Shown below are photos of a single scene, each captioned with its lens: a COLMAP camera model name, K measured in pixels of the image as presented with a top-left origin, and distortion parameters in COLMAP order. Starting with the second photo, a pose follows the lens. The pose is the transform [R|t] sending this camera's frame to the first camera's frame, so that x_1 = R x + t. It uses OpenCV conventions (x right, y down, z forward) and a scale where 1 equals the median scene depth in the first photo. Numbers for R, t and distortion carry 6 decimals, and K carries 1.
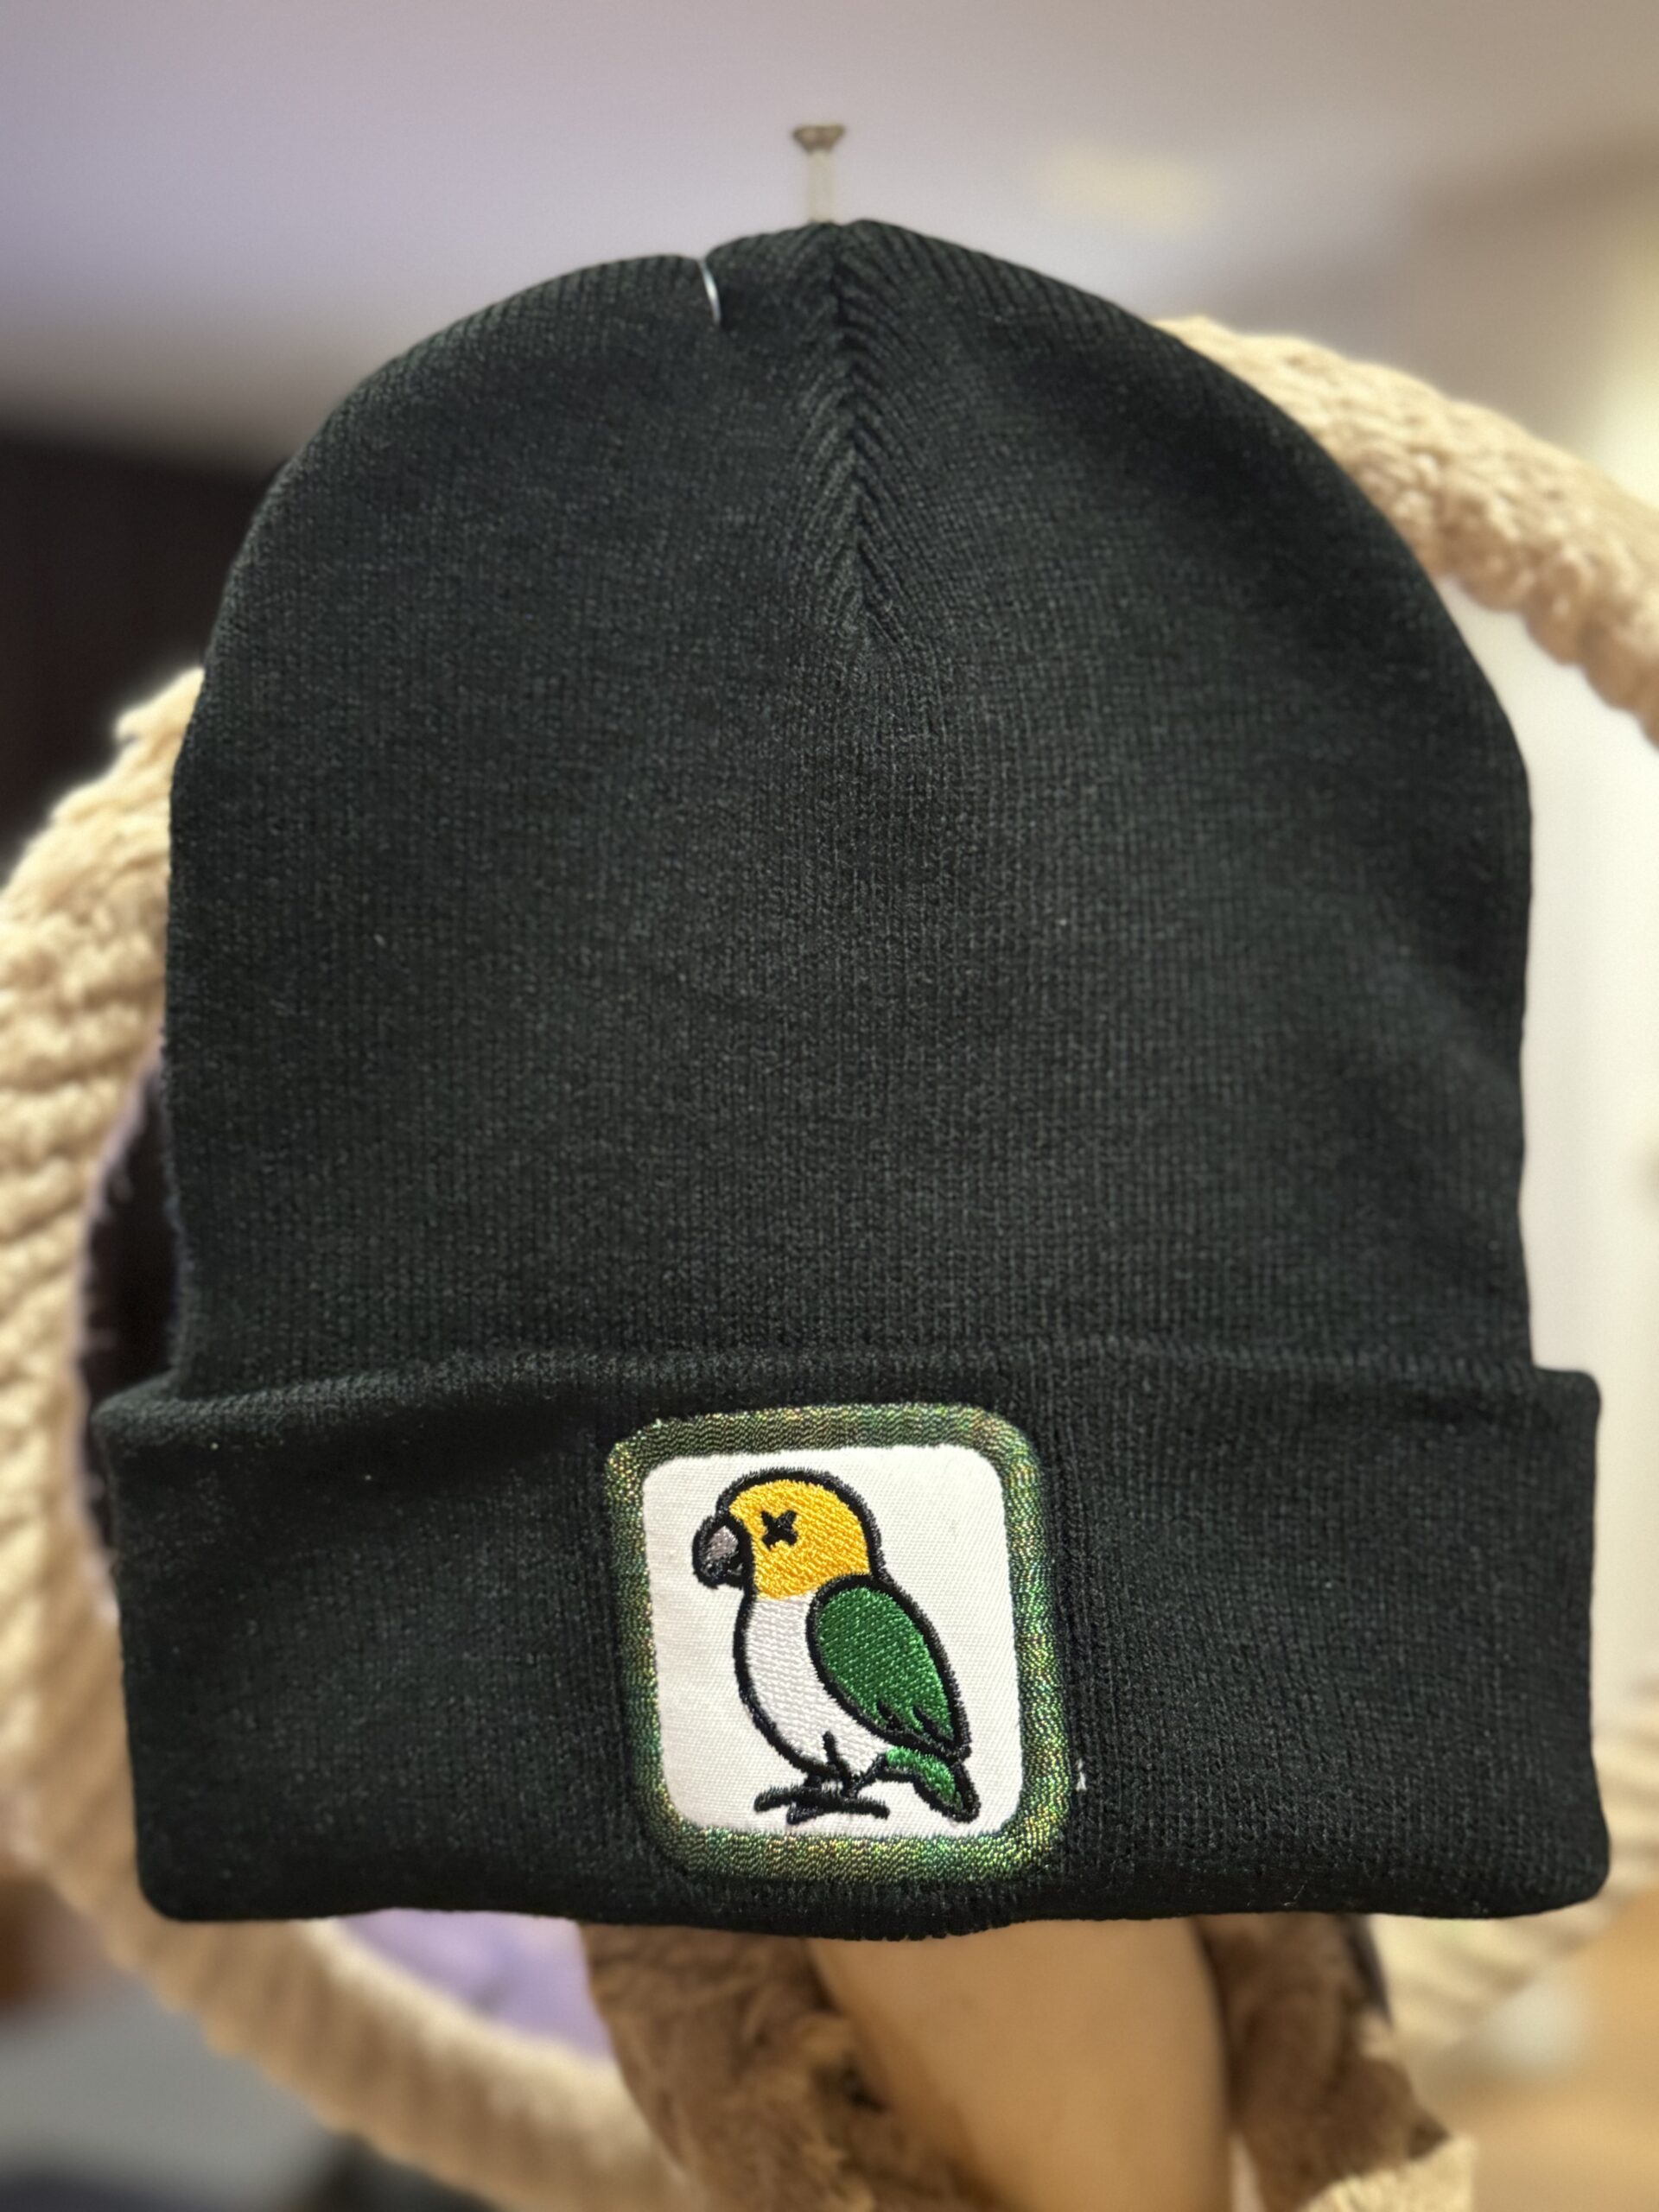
lens RADIAL K [[2380.1, 0, 843.0], [0, 2380.1, 1070.4], [0, 0, 1]] dist [0.119926, 0.000000]
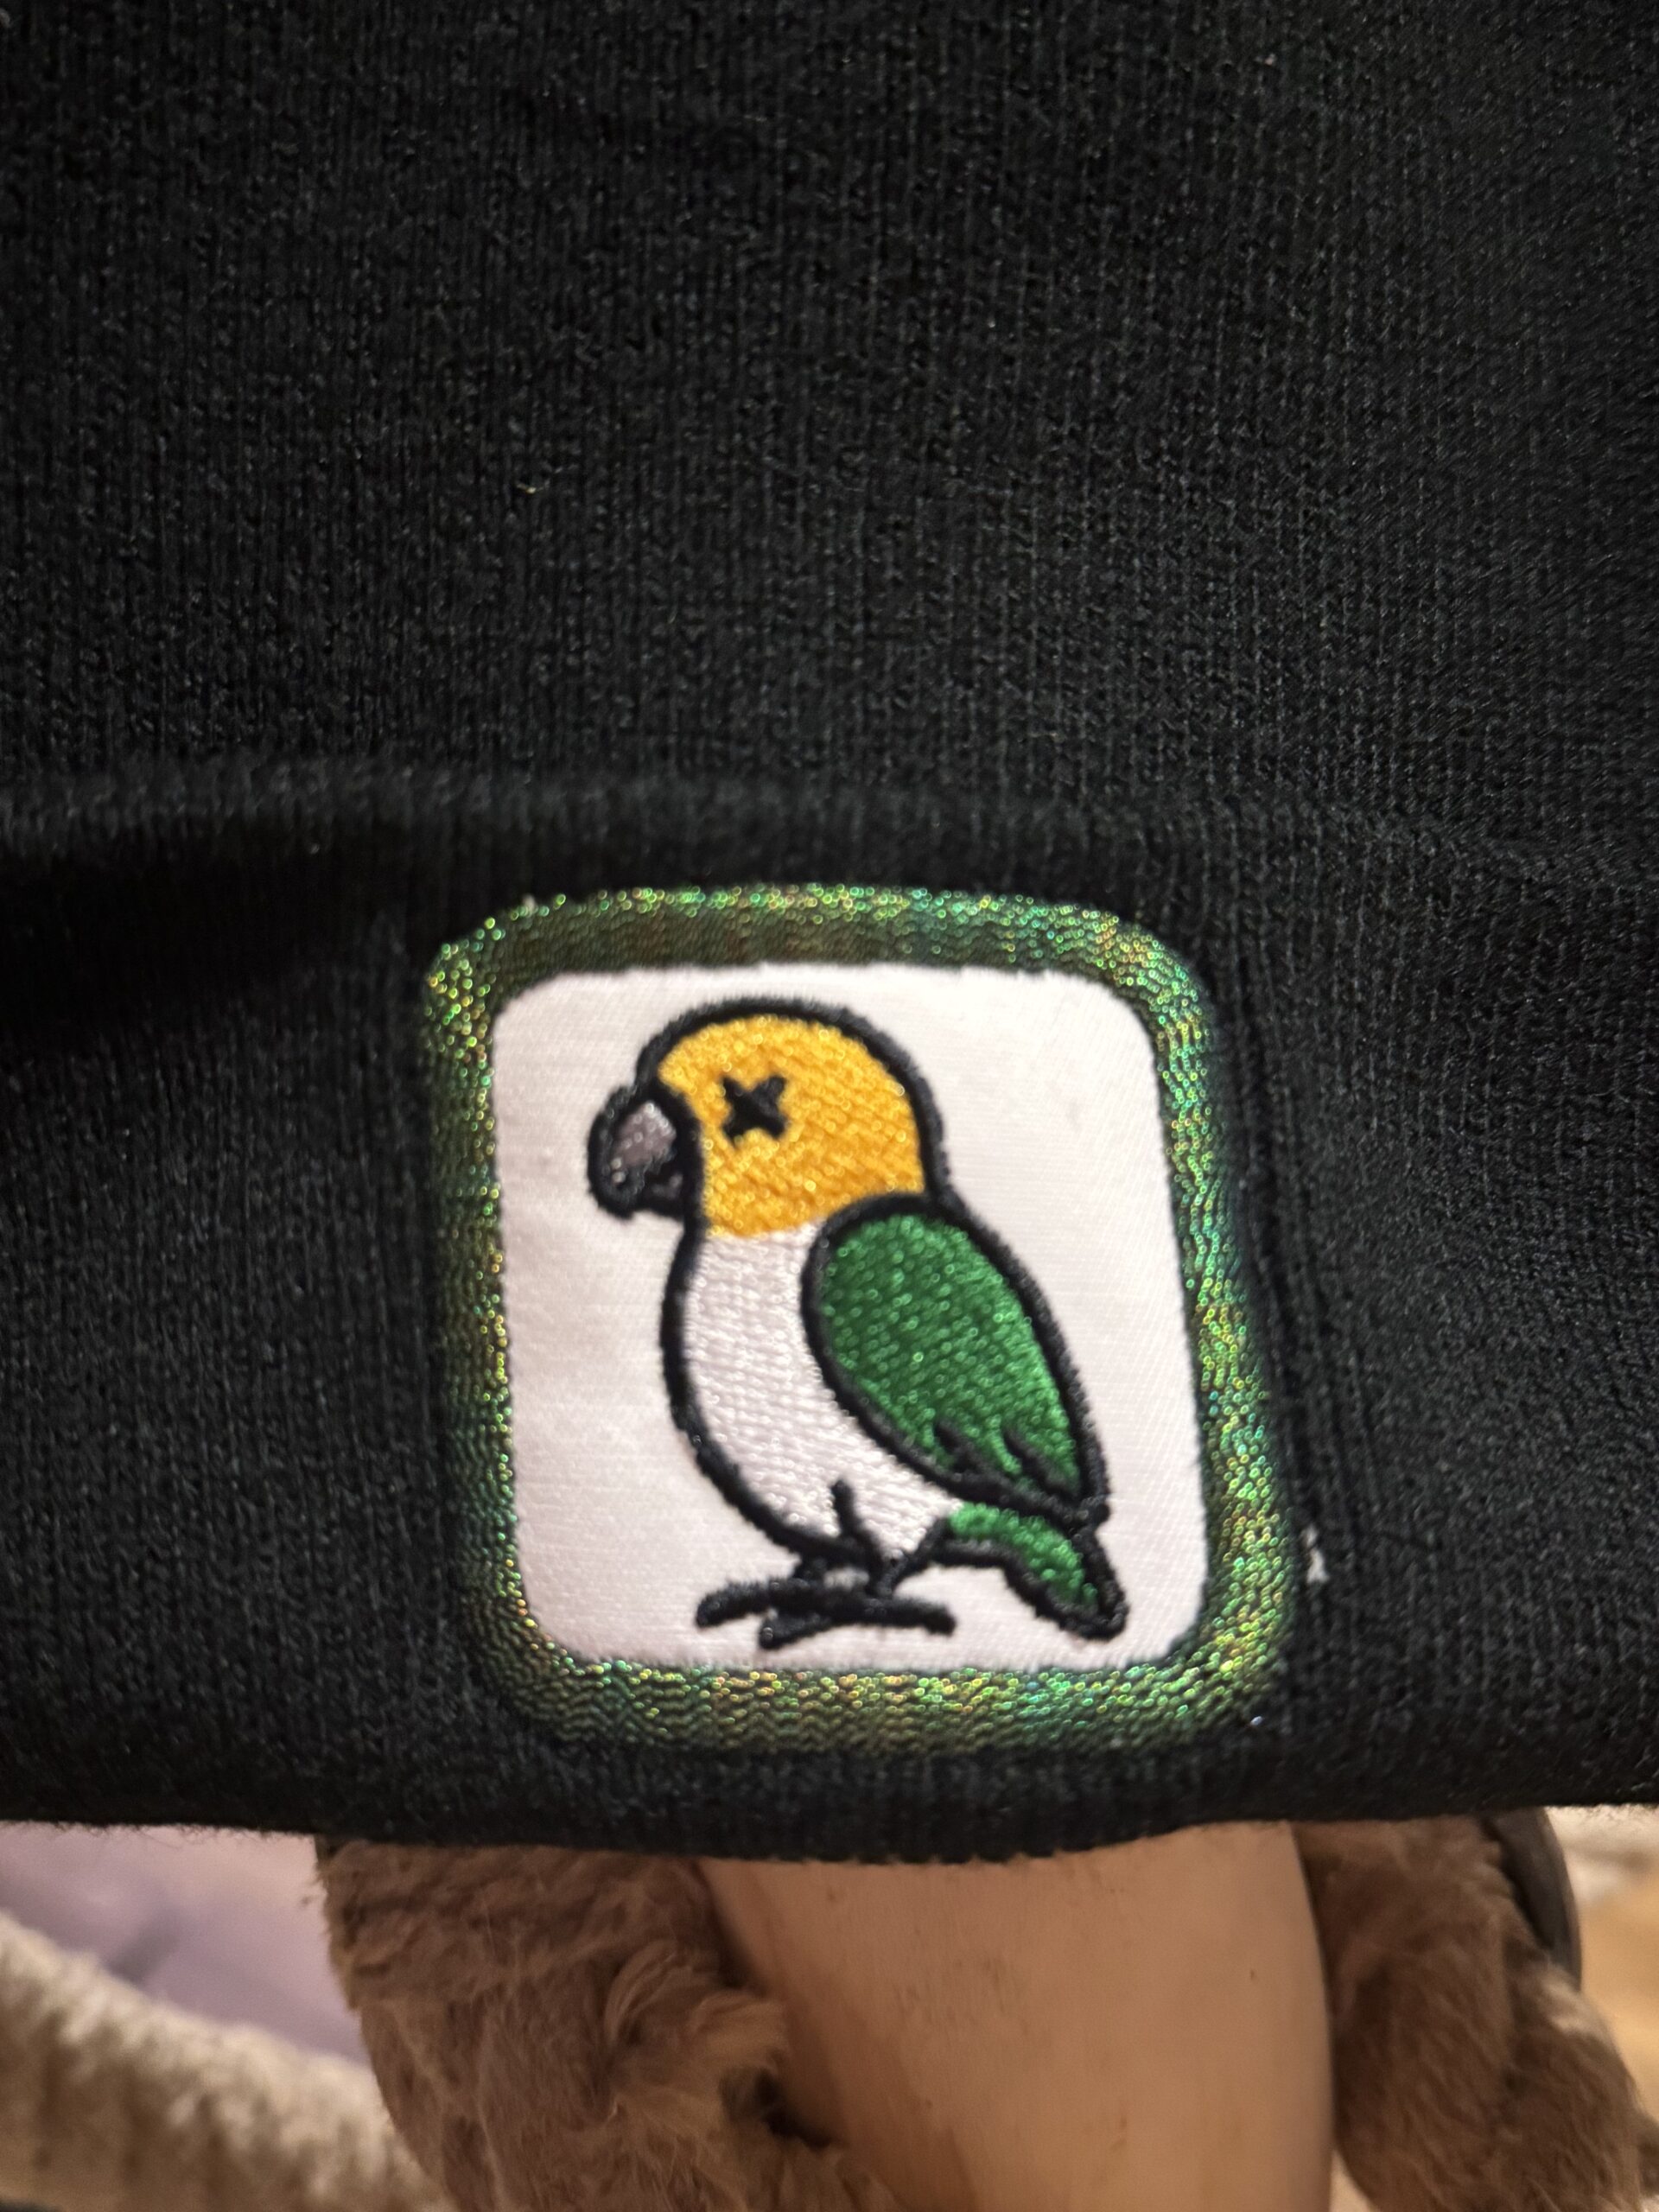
lens RADIAL K [[2380.1, 0, 833.5], [0, 2380.1, 1085.4], [0, 0, 1]] dist [0.119926, 0.000000]
pose [[0.991817, 0.025559, 0.125080, -0.074207], [-0.028691, 0.999317, 0.023306, 0.170250], [-0.124399, -0.026704, 0.991873, 0.460960]]
